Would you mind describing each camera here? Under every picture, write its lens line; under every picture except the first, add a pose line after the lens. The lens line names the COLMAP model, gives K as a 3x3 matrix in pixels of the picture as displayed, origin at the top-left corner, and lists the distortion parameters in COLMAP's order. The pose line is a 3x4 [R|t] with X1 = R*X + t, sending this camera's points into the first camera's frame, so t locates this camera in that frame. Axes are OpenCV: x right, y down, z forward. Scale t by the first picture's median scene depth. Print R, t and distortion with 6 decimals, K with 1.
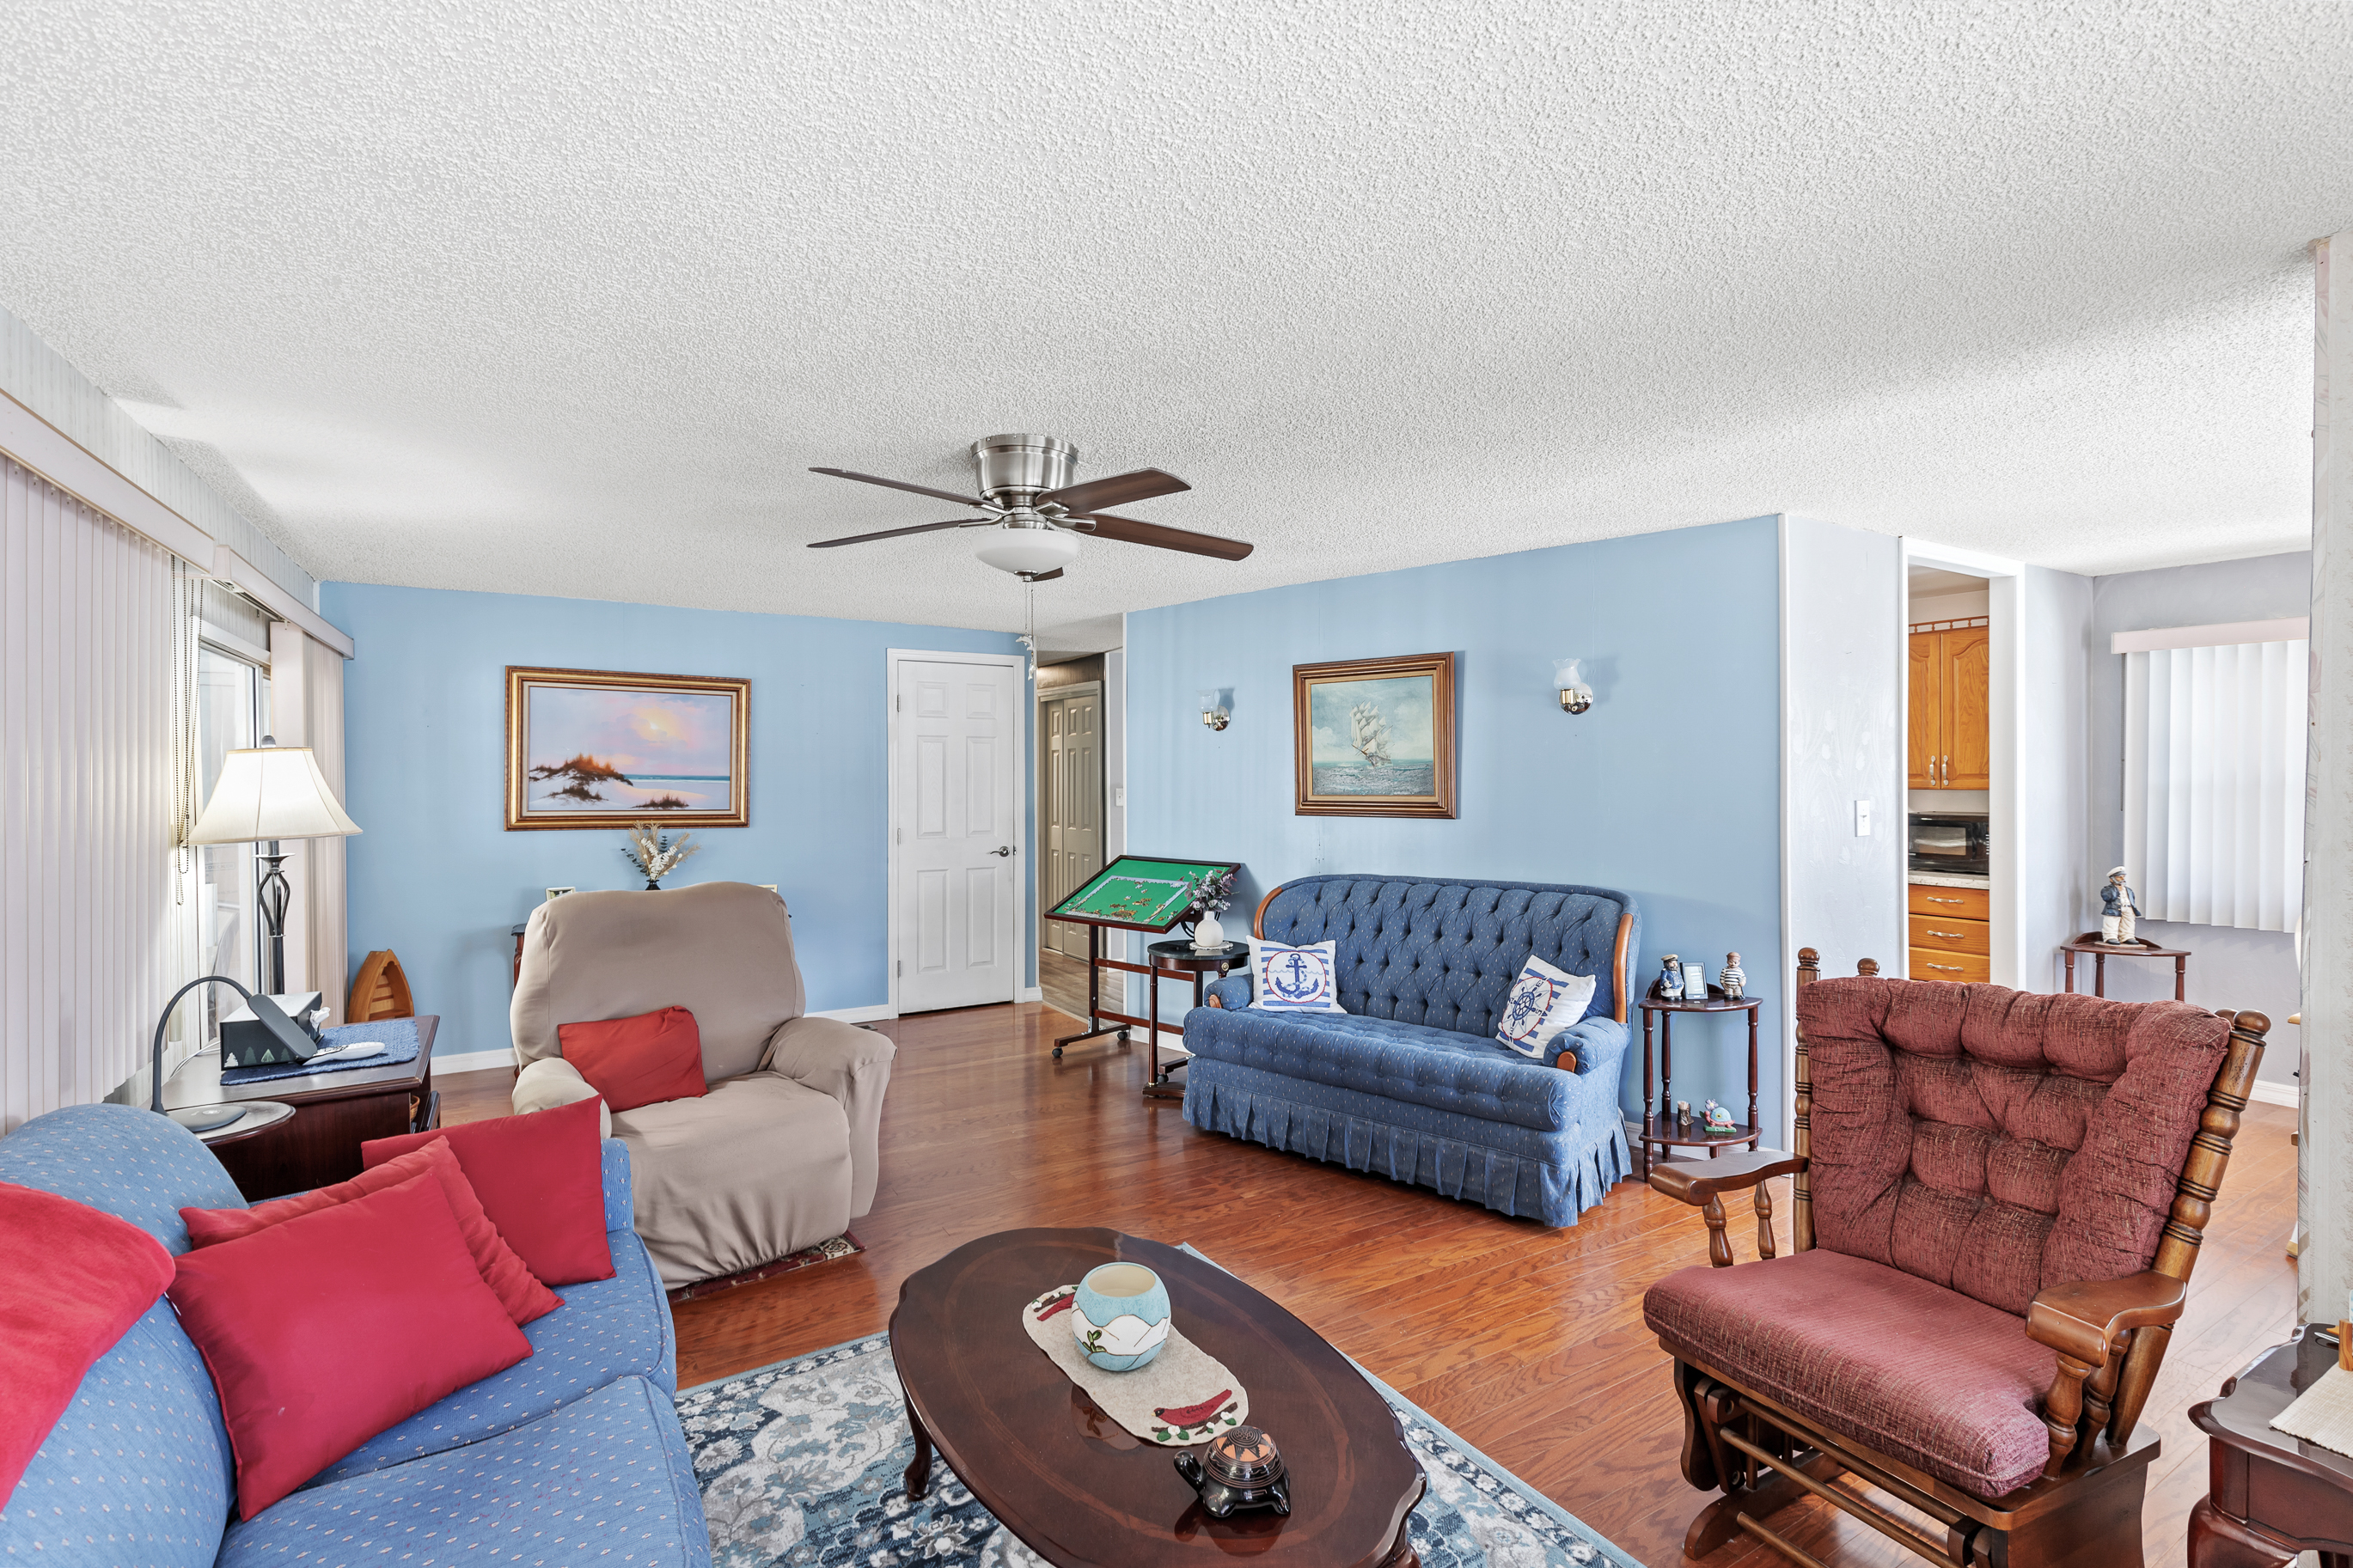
lens RADIAL K [[1056.8, 0, 1190.1], [0, 1056.8, 783.6], [0, 0, 1]] dist [0.009581, -0.000192]
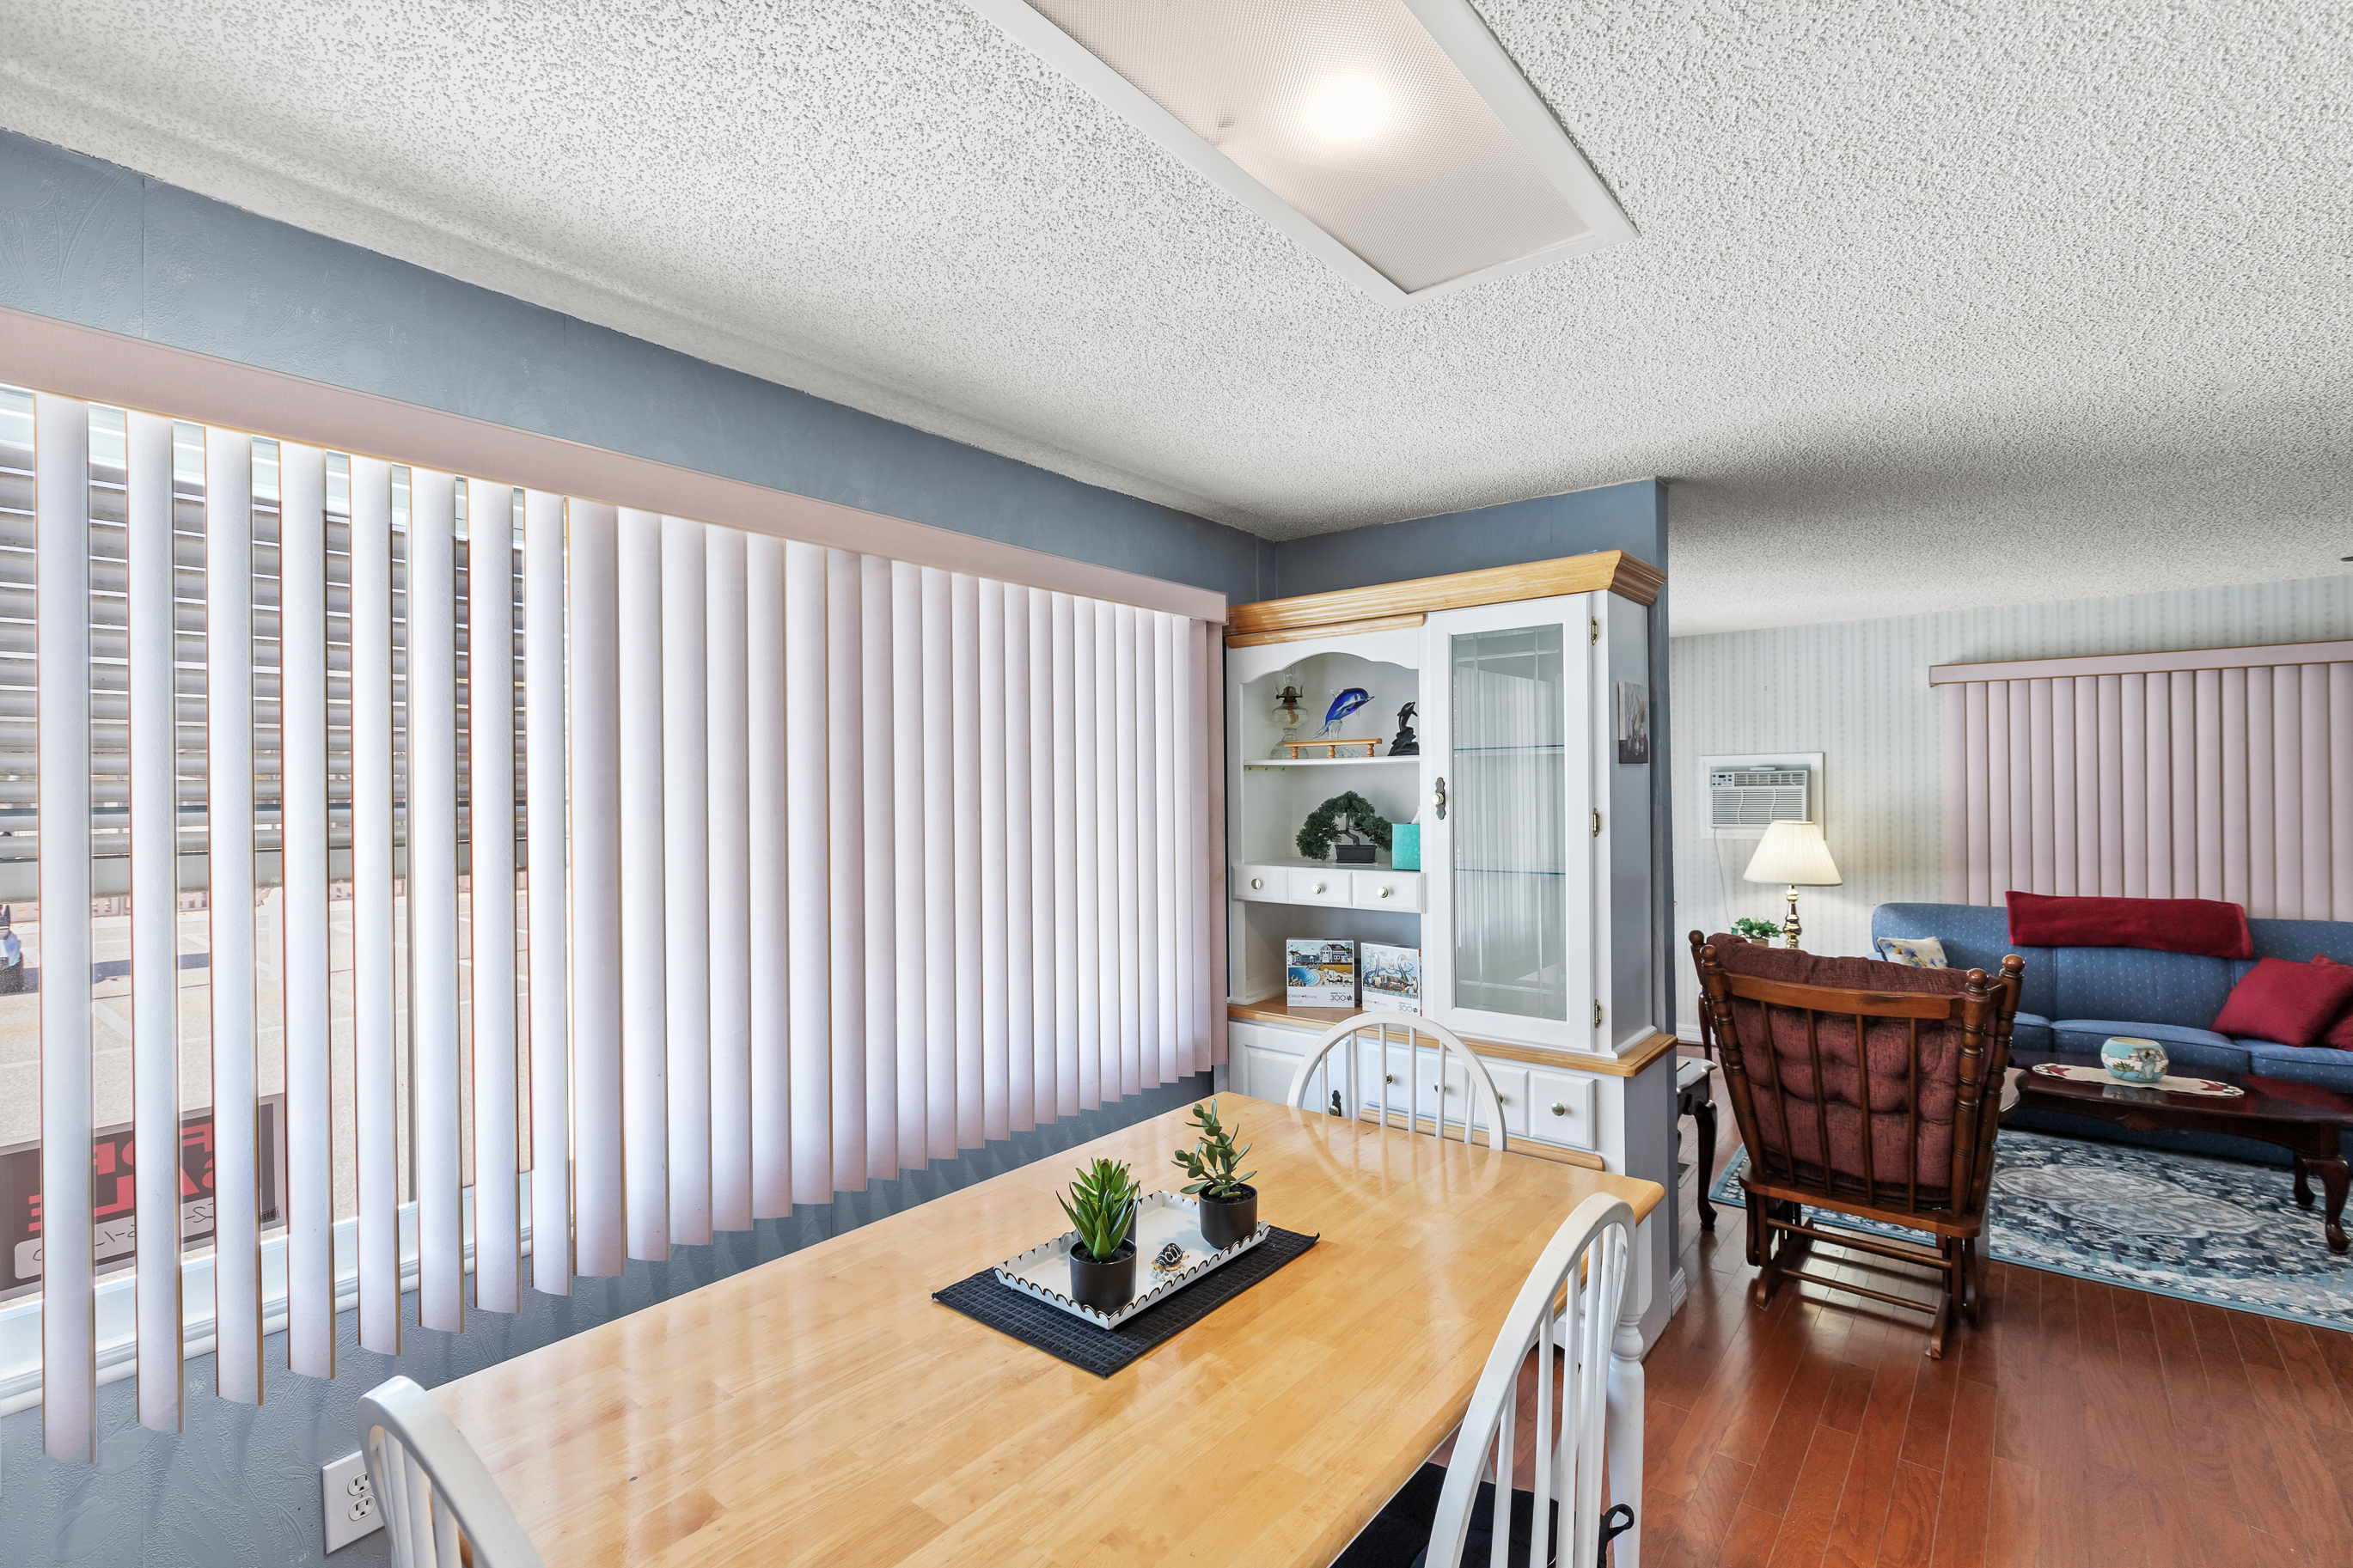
lens RADIAL K [[1069.9, 0, 1169.6], [0, 1069.9, 790.8], [0, 0, 1]] dist [0.000812, -0.000153]
pose [[-0.942295, 0.012067, -0.334567, 0.805909], [0.008032, 0.999877, 0.013442, -0.016563], [0.334689, 0.009979, -0.942276, 0.794103]]
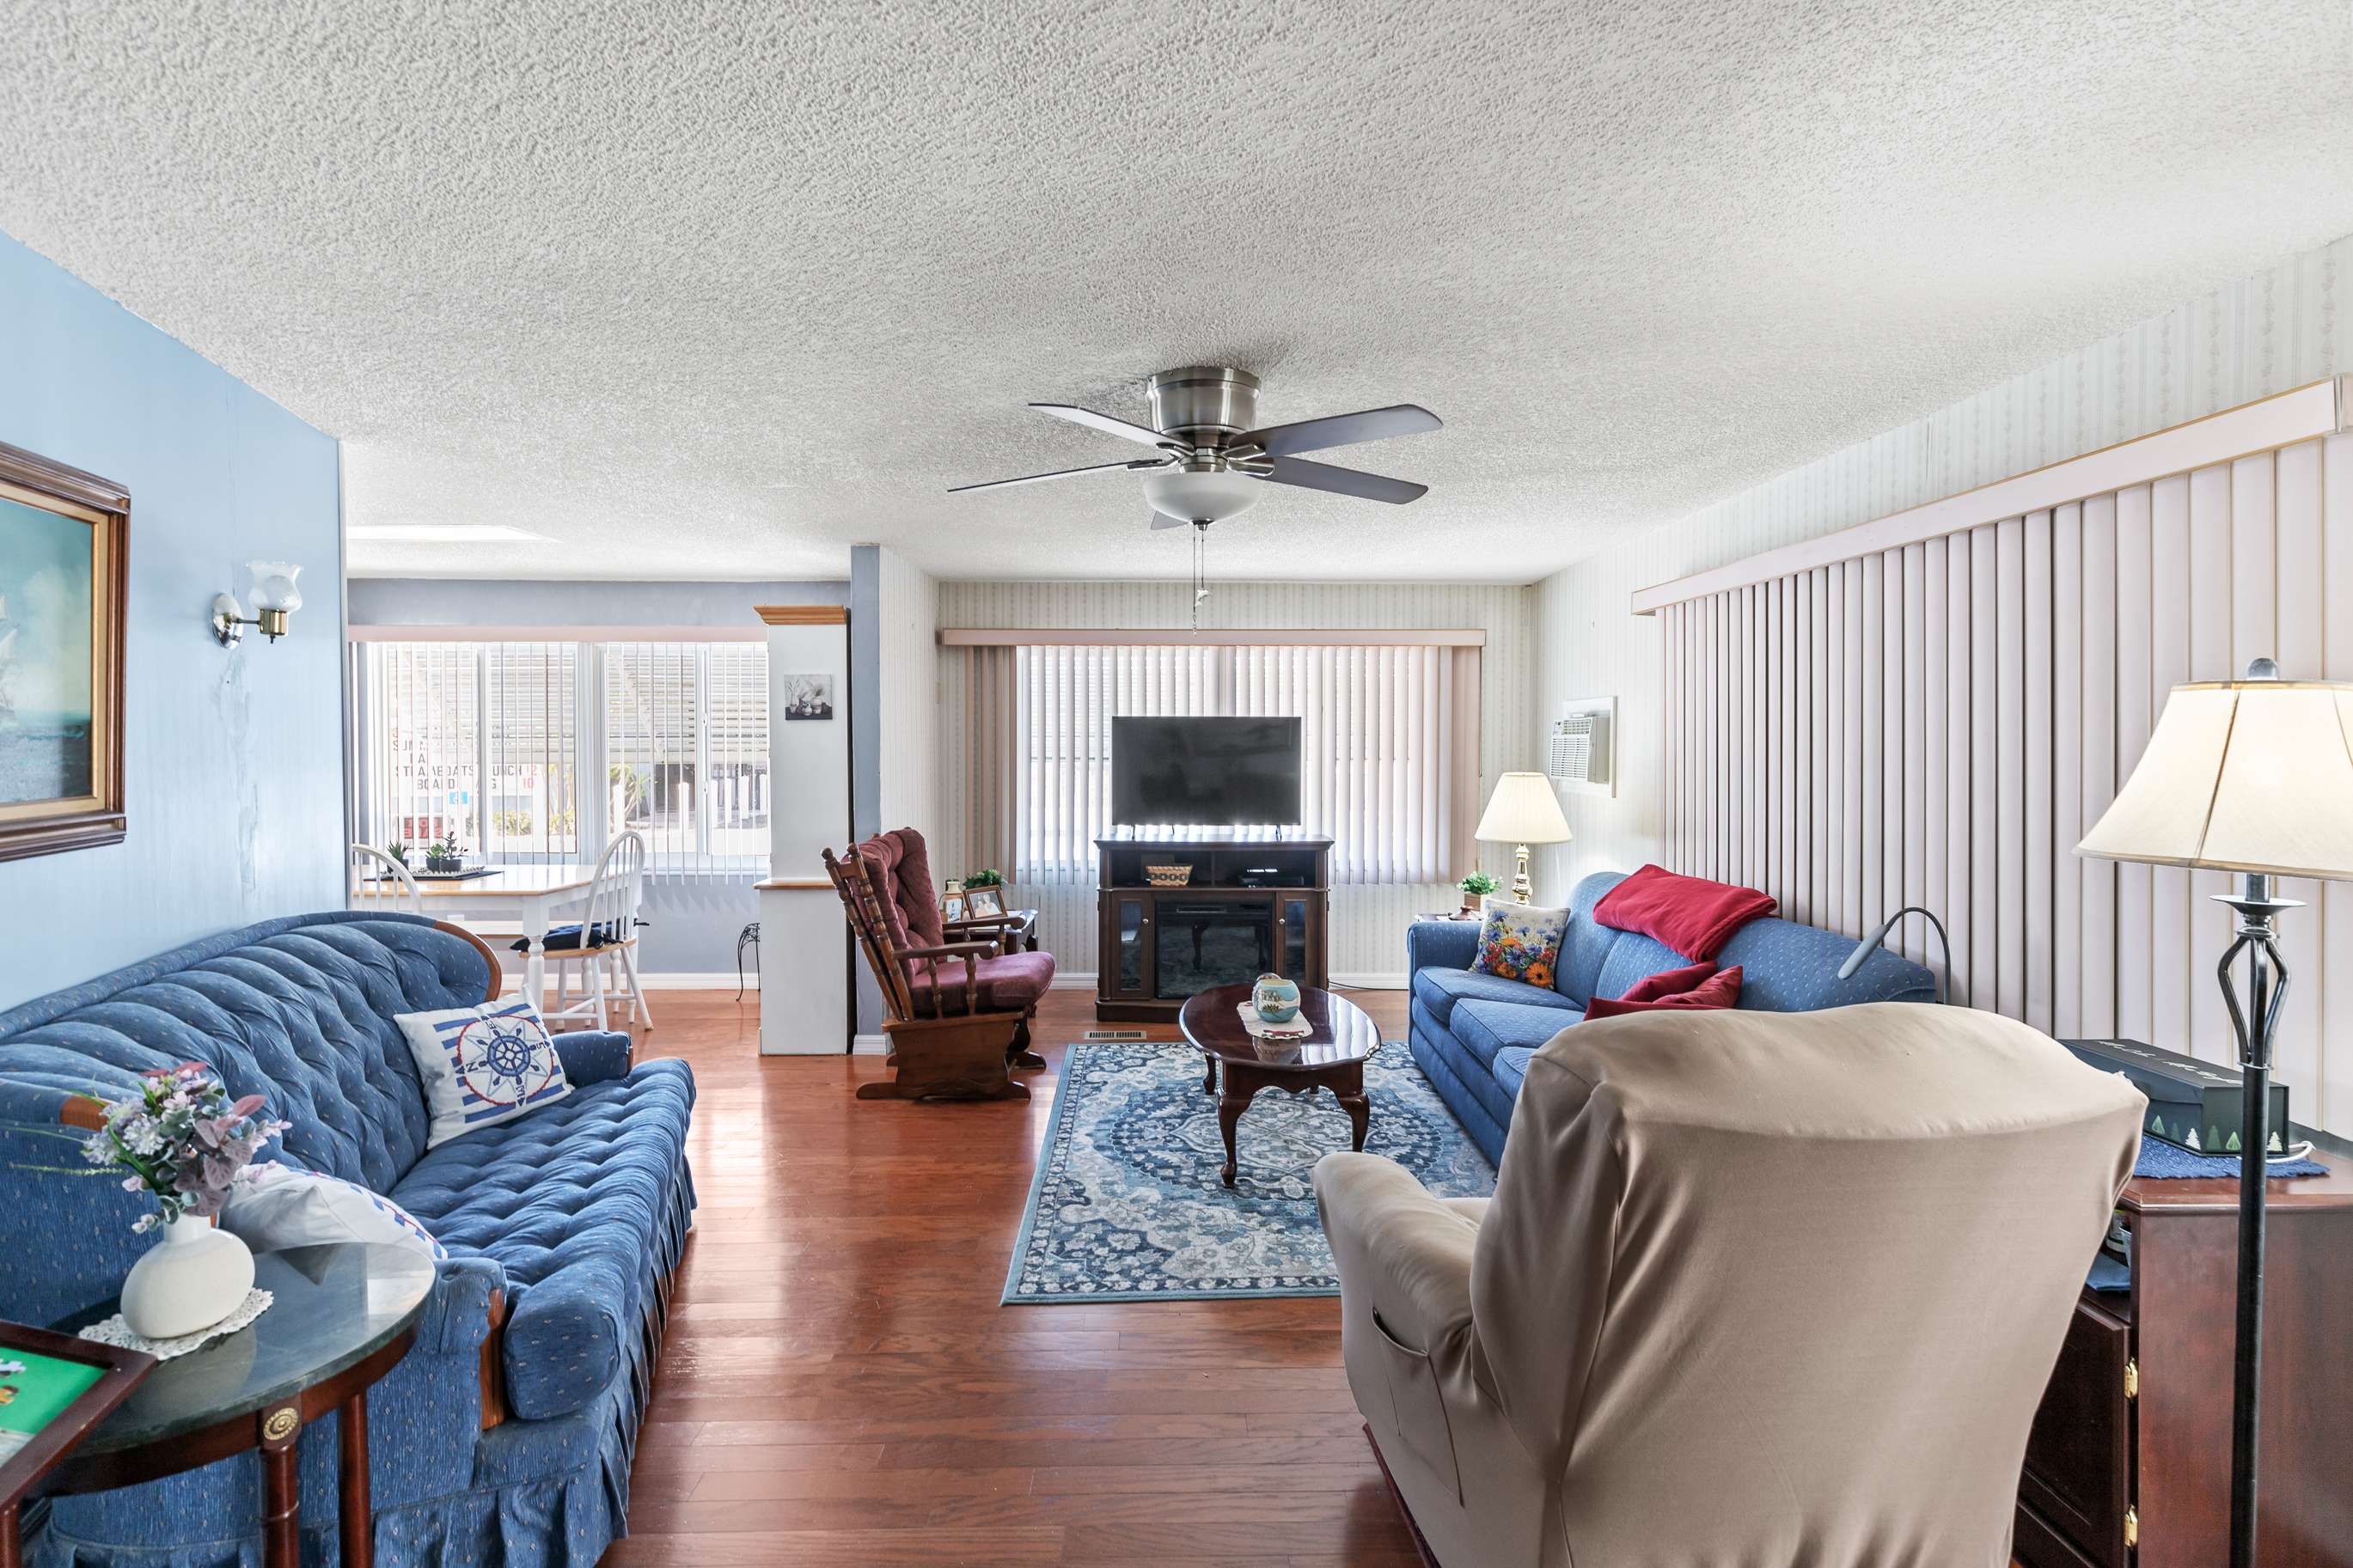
lens RADIAL K [[1079.6, 0, 1182.1], [0, 1079.6, 734.9], [0, 0, 1]] dist [0.009810, -0.001695]
pose [[-0.857803, 0.002249, 0.513974, -0.343964], [0.006152, 0.999964, 0.005891, -0.009954], [-0.513942, 0.008215, -0.857785, 1.006506]]
